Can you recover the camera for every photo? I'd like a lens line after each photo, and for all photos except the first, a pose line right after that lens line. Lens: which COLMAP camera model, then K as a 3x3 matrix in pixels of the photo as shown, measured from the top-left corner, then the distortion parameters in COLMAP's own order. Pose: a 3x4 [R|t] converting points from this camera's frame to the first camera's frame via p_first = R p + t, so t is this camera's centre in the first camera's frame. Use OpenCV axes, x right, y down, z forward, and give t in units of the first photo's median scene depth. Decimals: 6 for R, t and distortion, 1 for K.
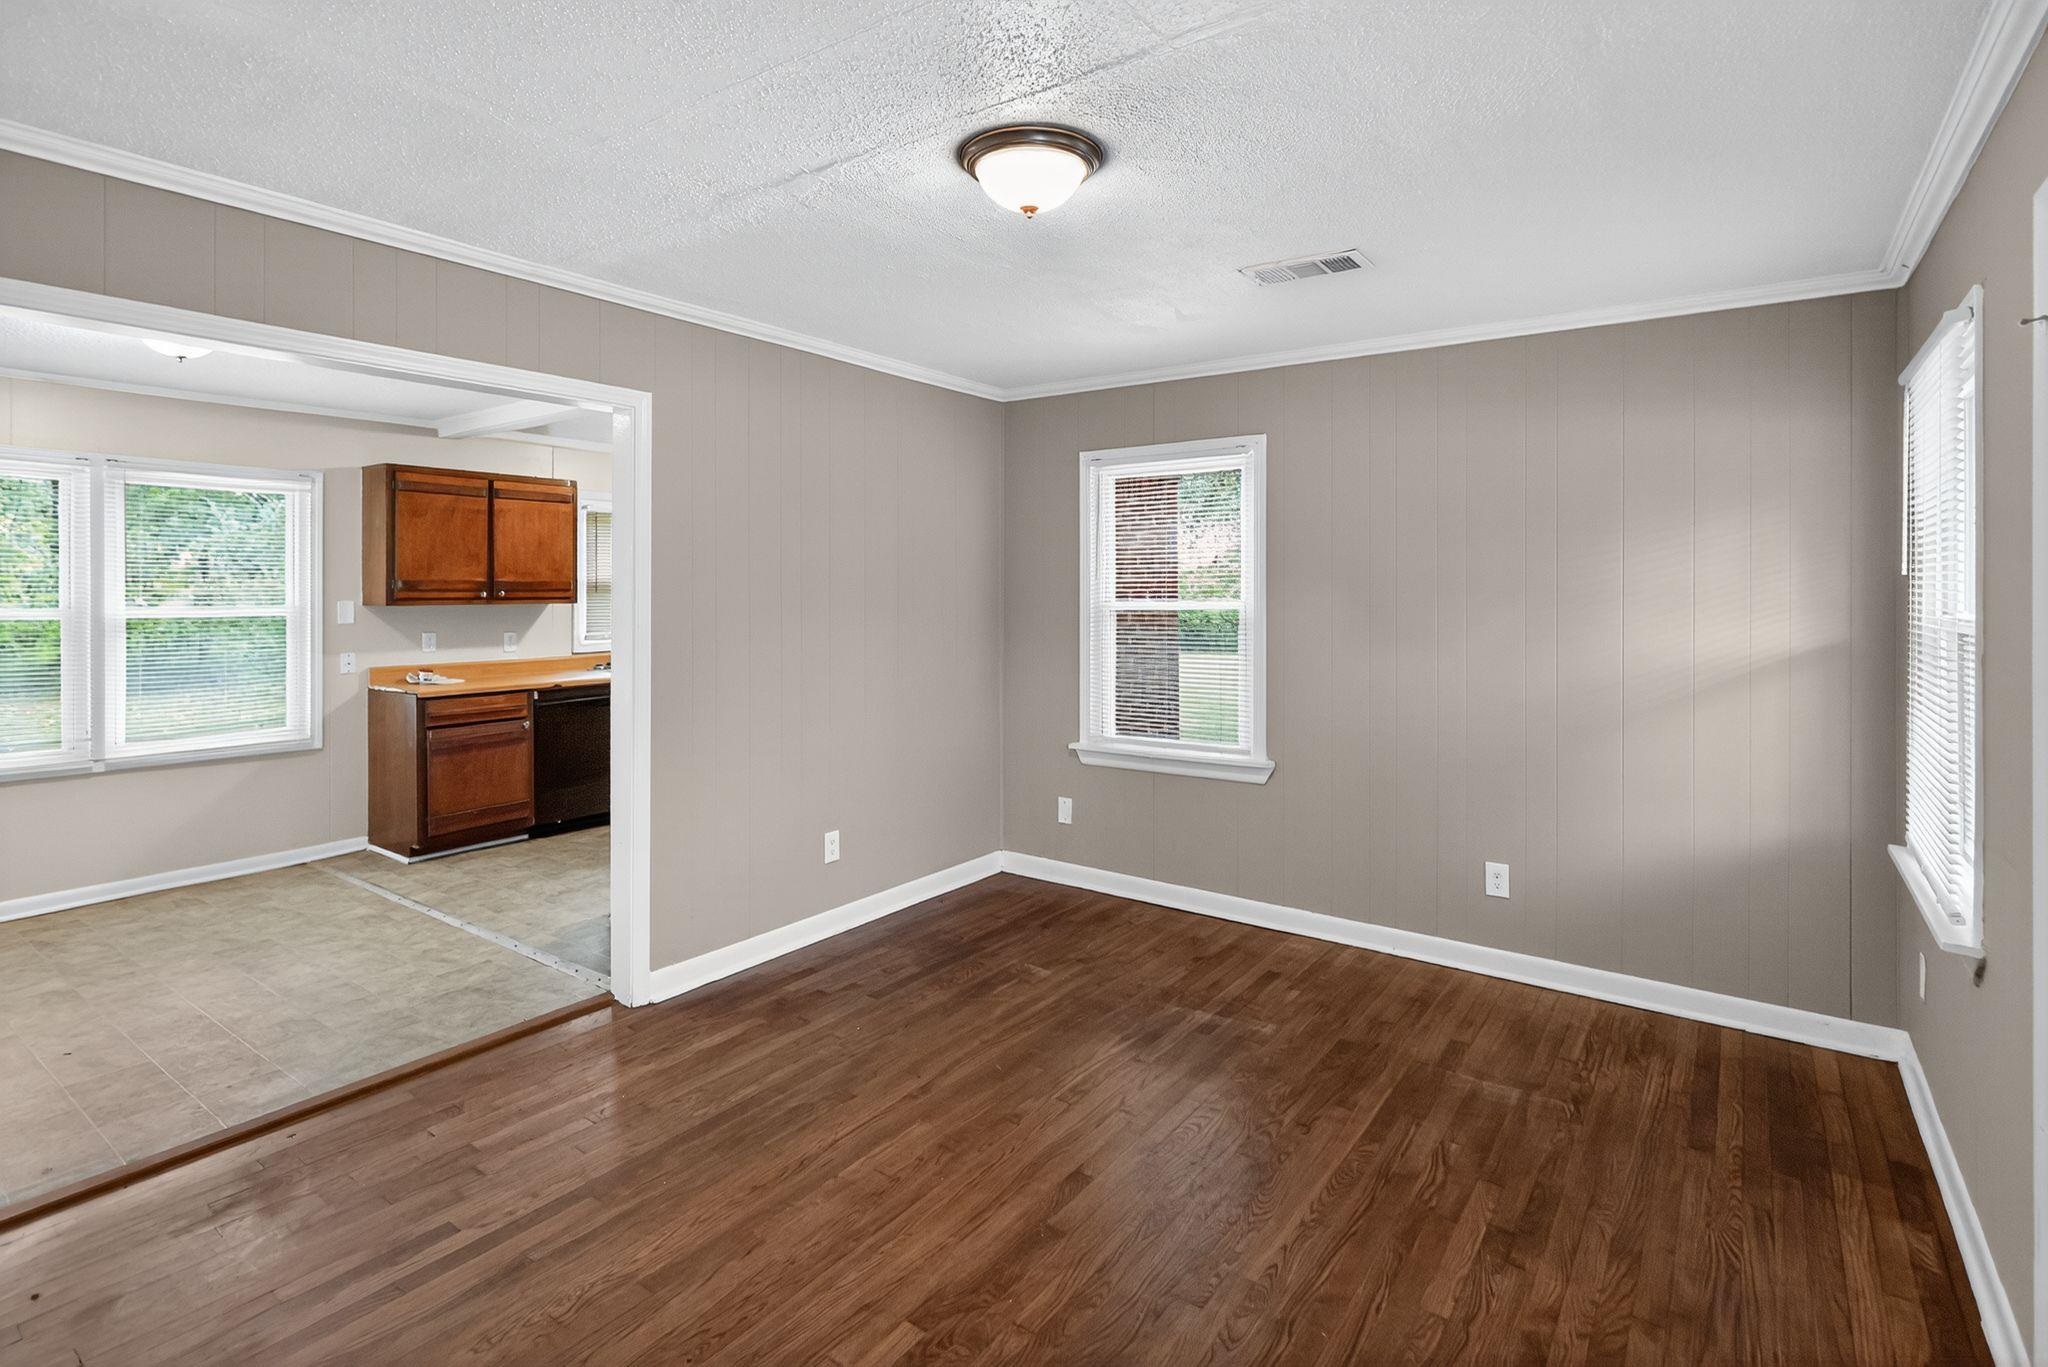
lens RADIAL K [[975.5, 0, 1009.0], [0, 975.5, 592.2], [0, 0, 1]] dist [0.004106, -0.000034]
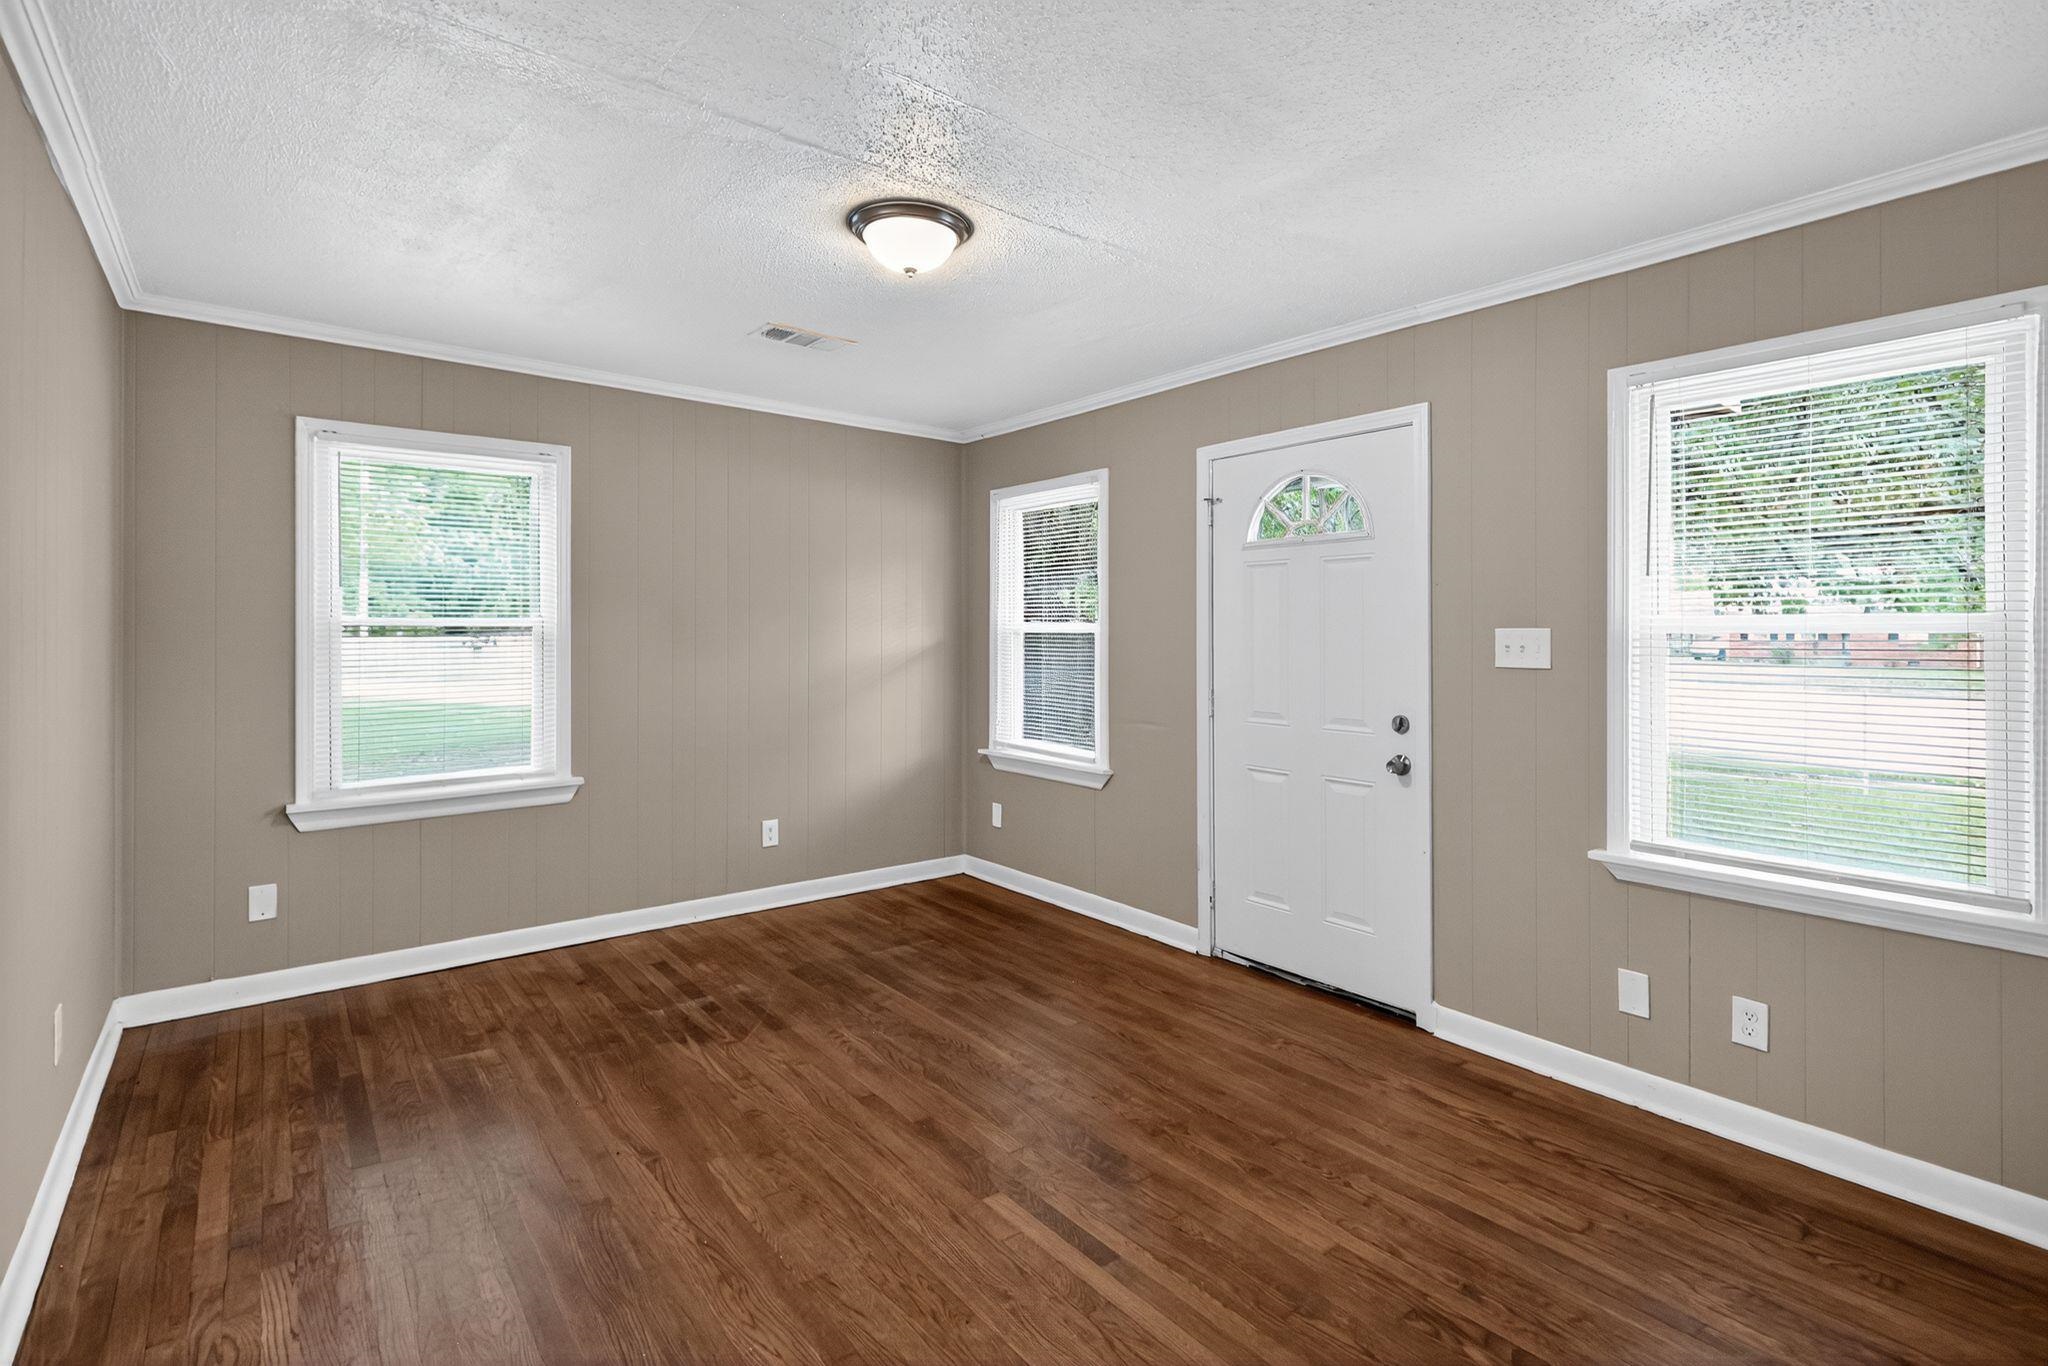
lens RADIAL K [[975.5, 0, 1027.8], [0, 975.5, 623.8], [0, 0, 1]] dist [0.004106, -0.000034]
pose [[0.266131, 0.006884, 0.963912, -0.746069], [0.000402, 0.999974, -0.007252, 0.031505], [-0.963937, 0.002317, 0.266121, 0.376999]]
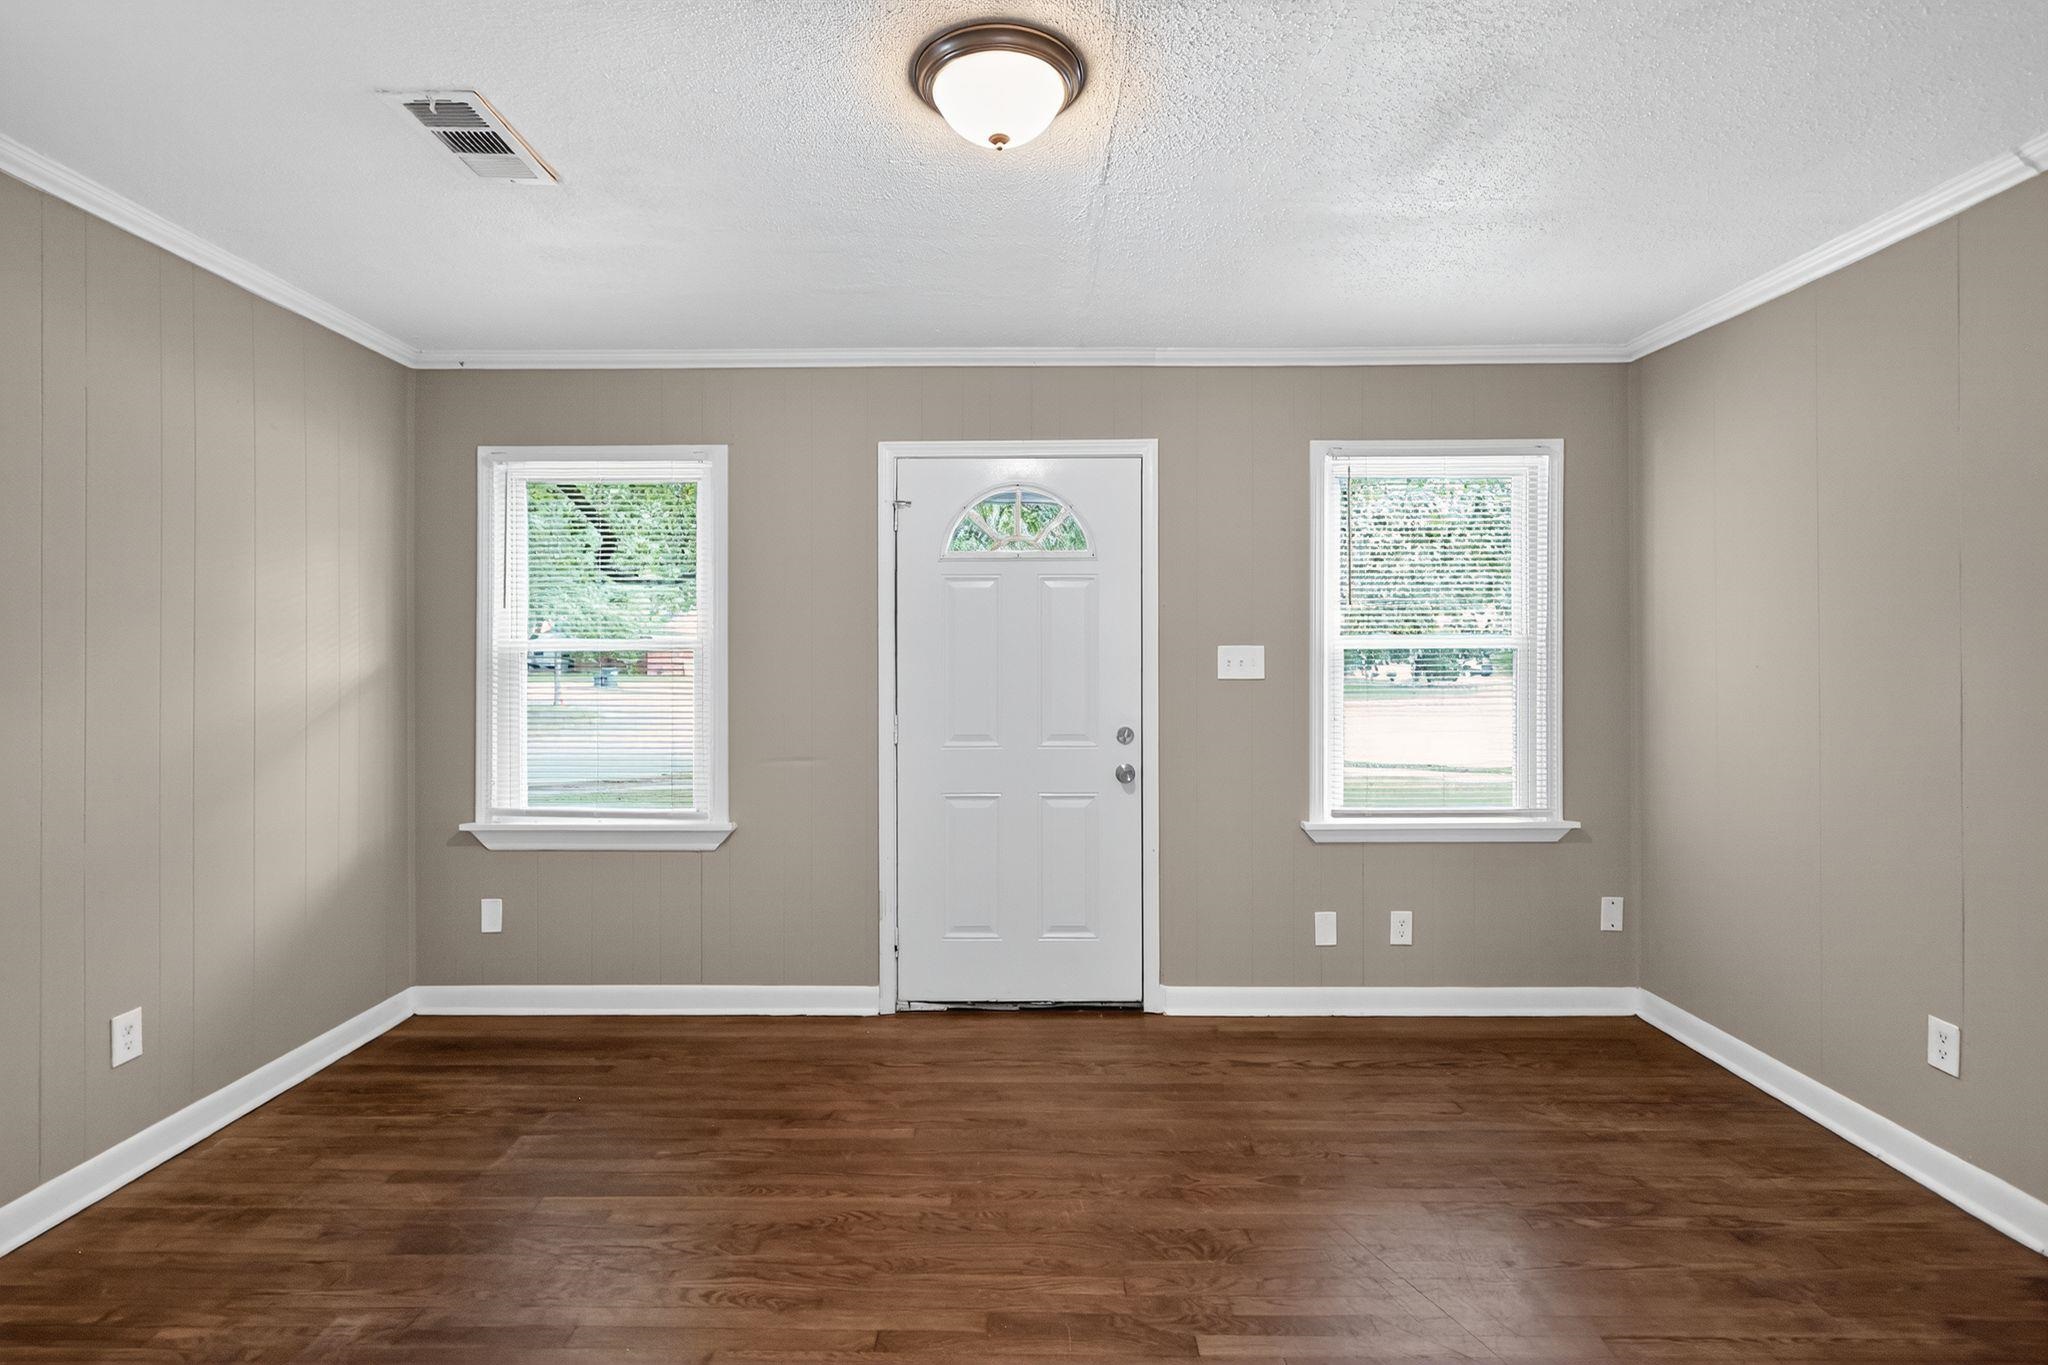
lens RADIAL K [[975.5, 0, 1017.5], [0, 975.5, 651.9], [0, 0, 1]] dist [0.004106, -0.000034]
pose [[-0.583103, 0.001740, 0.812396, -0.467141], [0.003829, 0.999992, 0.000607, 0.034830], [-0.812389, 0.003465, -0.583106, 1.020790]]
